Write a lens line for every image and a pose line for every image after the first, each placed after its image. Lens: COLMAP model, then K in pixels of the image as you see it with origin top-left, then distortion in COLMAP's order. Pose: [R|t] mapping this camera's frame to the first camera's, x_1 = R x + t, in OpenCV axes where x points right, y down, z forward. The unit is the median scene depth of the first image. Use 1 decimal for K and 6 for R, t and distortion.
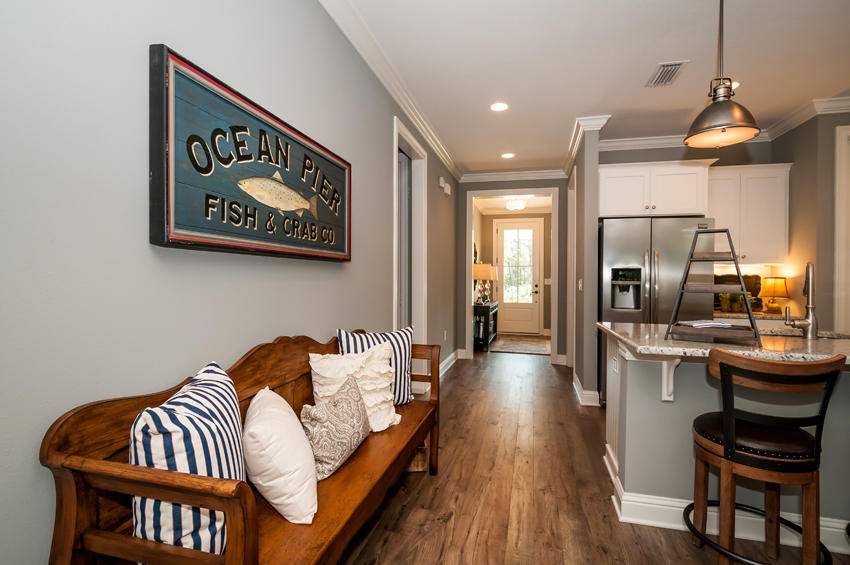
lens RADIAL K [[406.9, 0, 429.7], [0, 406.9, 275.0], [0, 0, 1]] dist [0.012245, -0.006000]
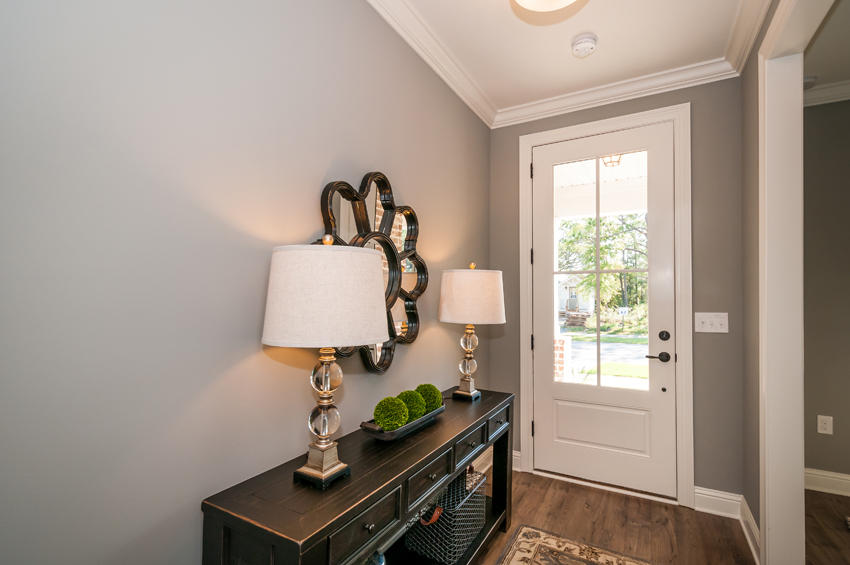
lens RADIAL K [[406.9, 0, 425.1], [0, 406.9, 289.8], [0, 0, 1]] dist [0.012245, -0.006000]
pose [[0.964613, -0.011063, -0.263437, 0.170952], [0.009578, 0.999930, -0.006919, -0.006565], [0.263495, 0.004151, 0.964652, 0.660549]]
